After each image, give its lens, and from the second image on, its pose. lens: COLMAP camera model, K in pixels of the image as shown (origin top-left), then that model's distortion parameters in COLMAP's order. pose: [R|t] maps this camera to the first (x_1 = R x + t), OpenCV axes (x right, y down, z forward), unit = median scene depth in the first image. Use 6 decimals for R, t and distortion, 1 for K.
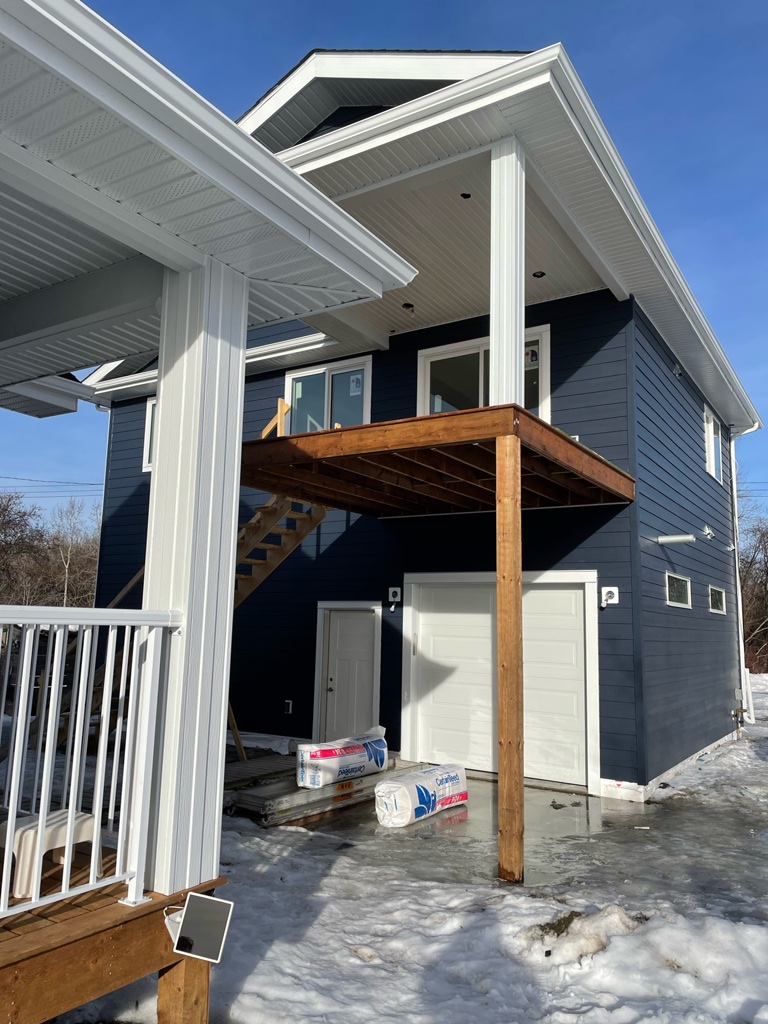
lens RADIAL K [[767.5, 0, 384.0], [0, 767.5, 512.0], [0, 0, 1]] dist [0.061823, -0.098379]
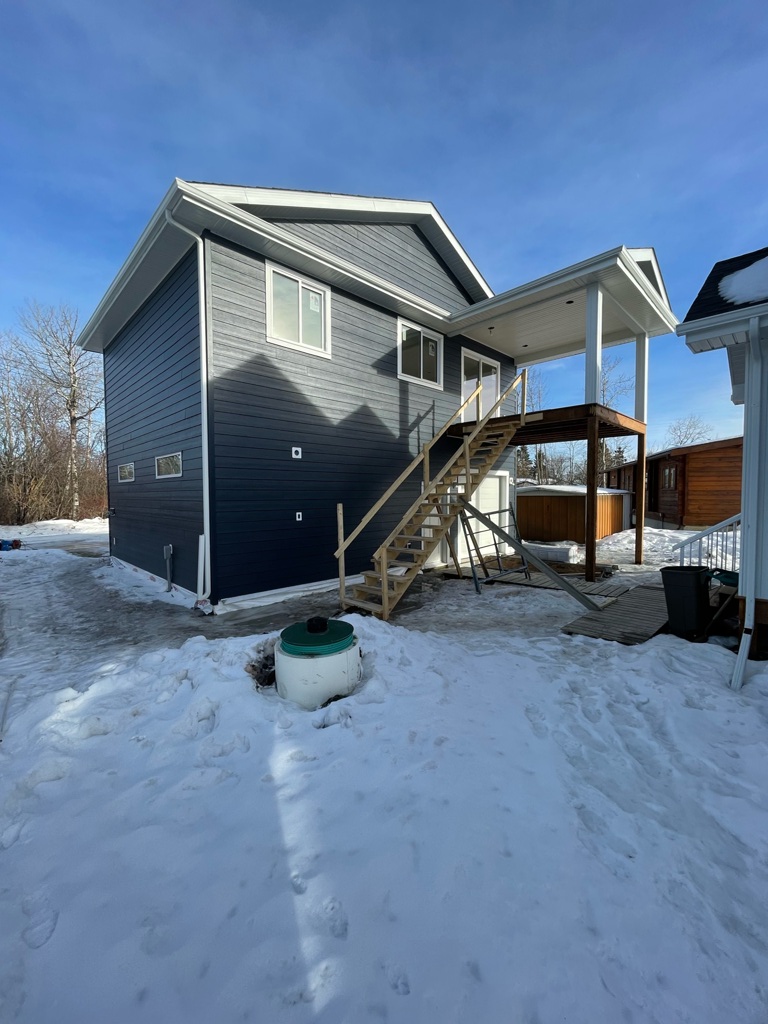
lens RADIAL K [[413.3, 0, 384.0], [0, 413.3, 512.0], [0, 0, 1]] dist [0.000067, -0.000002]
pose [[0.232176, -0.068843, 0.970235, -0.972504], [-0.131883, 0.986052, 0.101525, 0.103627], [-0.963691, -0.151530, 0.219858, 0.890528]]
